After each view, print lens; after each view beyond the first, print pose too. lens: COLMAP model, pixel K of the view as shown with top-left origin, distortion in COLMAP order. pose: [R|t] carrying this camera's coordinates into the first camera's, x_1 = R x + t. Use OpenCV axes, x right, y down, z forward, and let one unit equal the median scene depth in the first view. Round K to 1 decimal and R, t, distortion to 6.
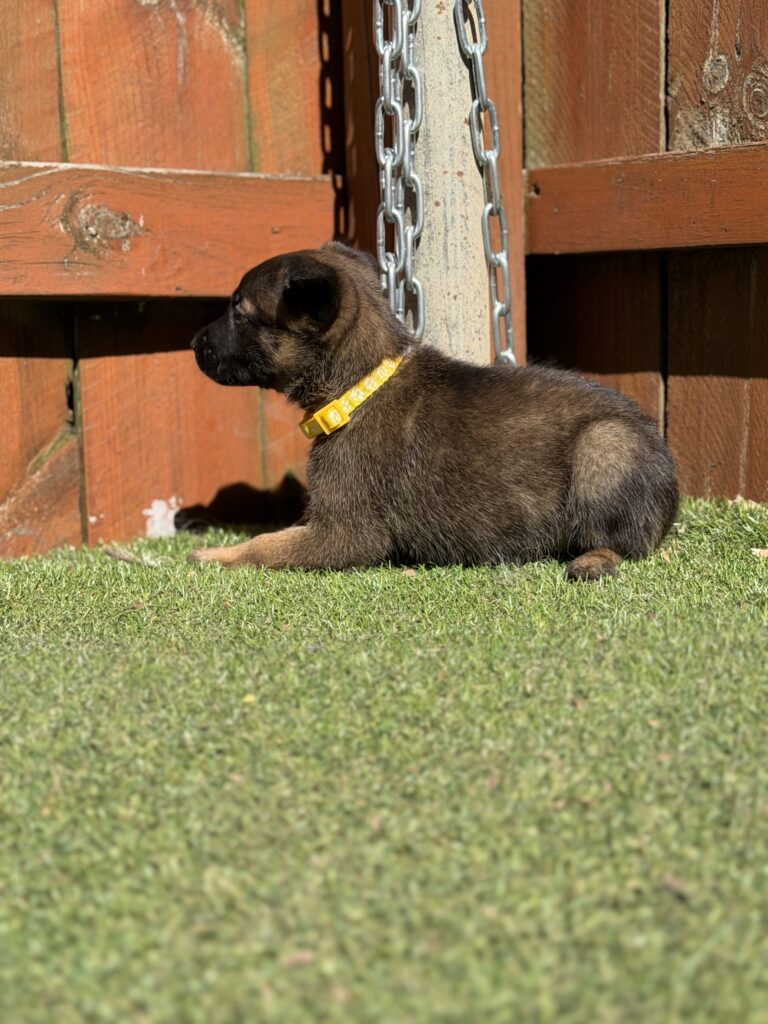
lens RADIAL K [[1665.4, 0, 363.0], [0, 1665.4, 542.7], [0, 0, 1]] dist [0.101609, 0.000000]
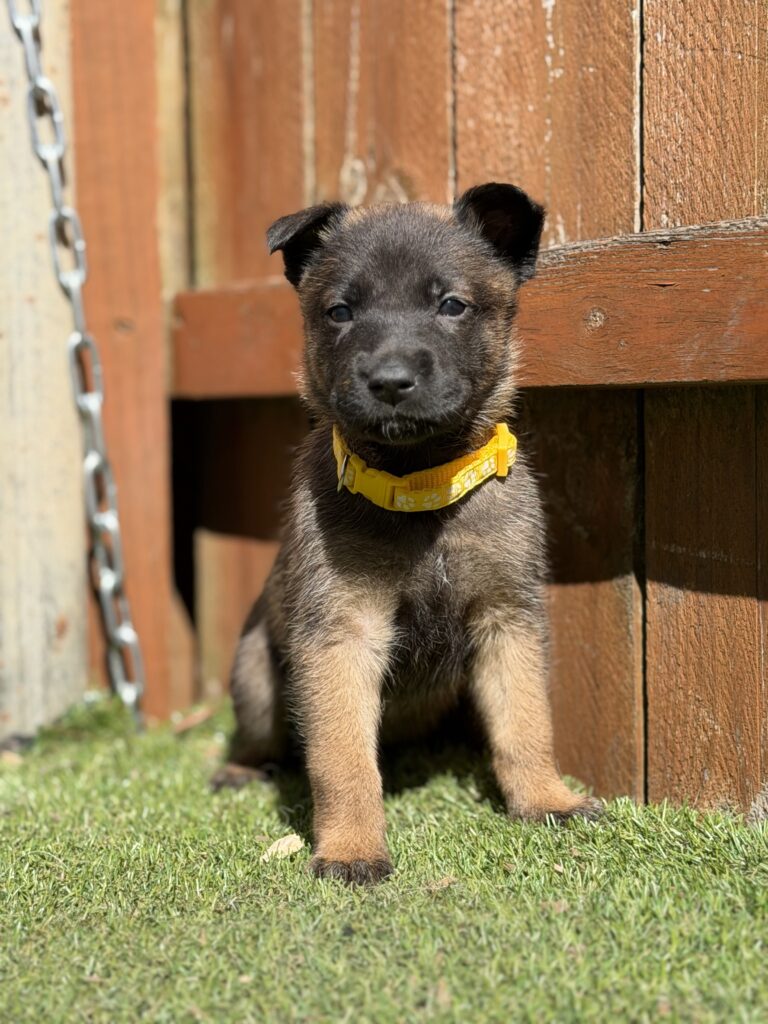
lens RADIAL K [[1980.6, 0, 353.8], [0, 1980.6, 521.6], [0, 0, 1]] dist [0.145811, 0.000000]
pose [[0.995423, 0.015012, -0.094384, 0.311179], [-0.023514, 0.995697, -0.089631, -0.030145], [0.092633, 0.091440, 0.991493, 0.062911]]
